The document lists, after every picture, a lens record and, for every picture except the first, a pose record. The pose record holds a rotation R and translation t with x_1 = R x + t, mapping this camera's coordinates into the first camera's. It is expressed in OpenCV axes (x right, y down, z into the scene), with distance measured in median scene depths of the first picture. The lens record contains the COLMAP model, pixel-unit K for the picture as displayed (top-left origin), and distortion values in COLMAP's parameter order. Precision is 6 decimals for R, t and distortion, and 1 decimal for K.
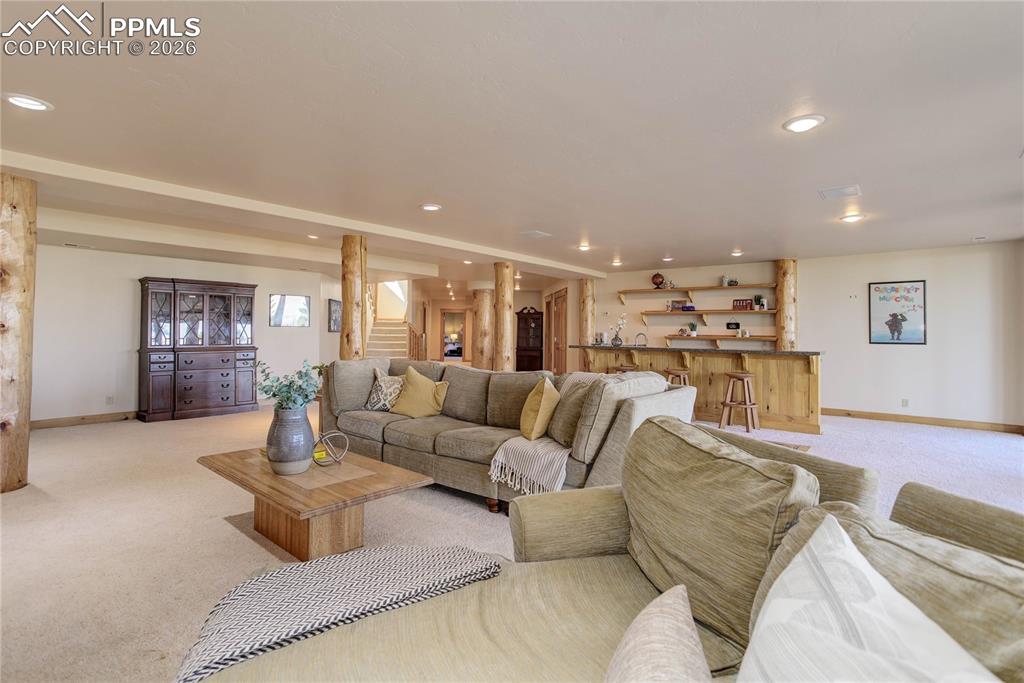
lens RADIAL K [[494.7, 0, 514.9], [0, 494.7, 335.0], [0, 0, 1]] dist [-0.026476, -0.000294]
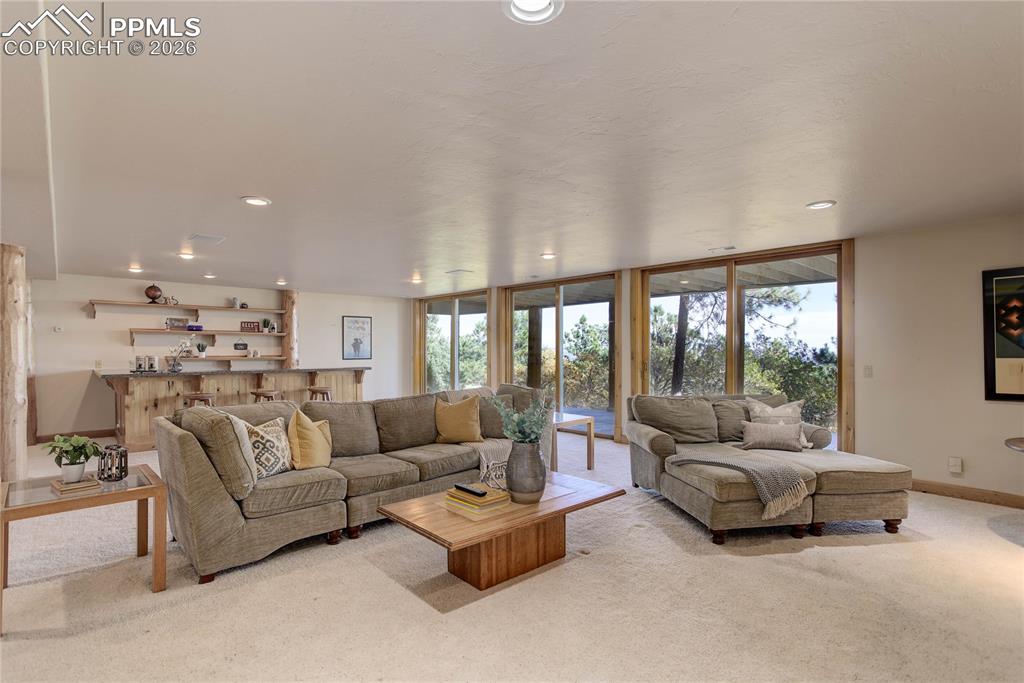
lens RADIAL K [[494.7, 0, 514.6], [0, 494.7, 342.9], [0, 0, 1]] dist [-0.026476, -0.000294]
pose [[0.101046, 0.002040, 0.994880, -0.542680], [0.006788, 0.999973, -0.002740, -0.020054], [-0.994859, 0.007030, 0.101029, 0.325702]]
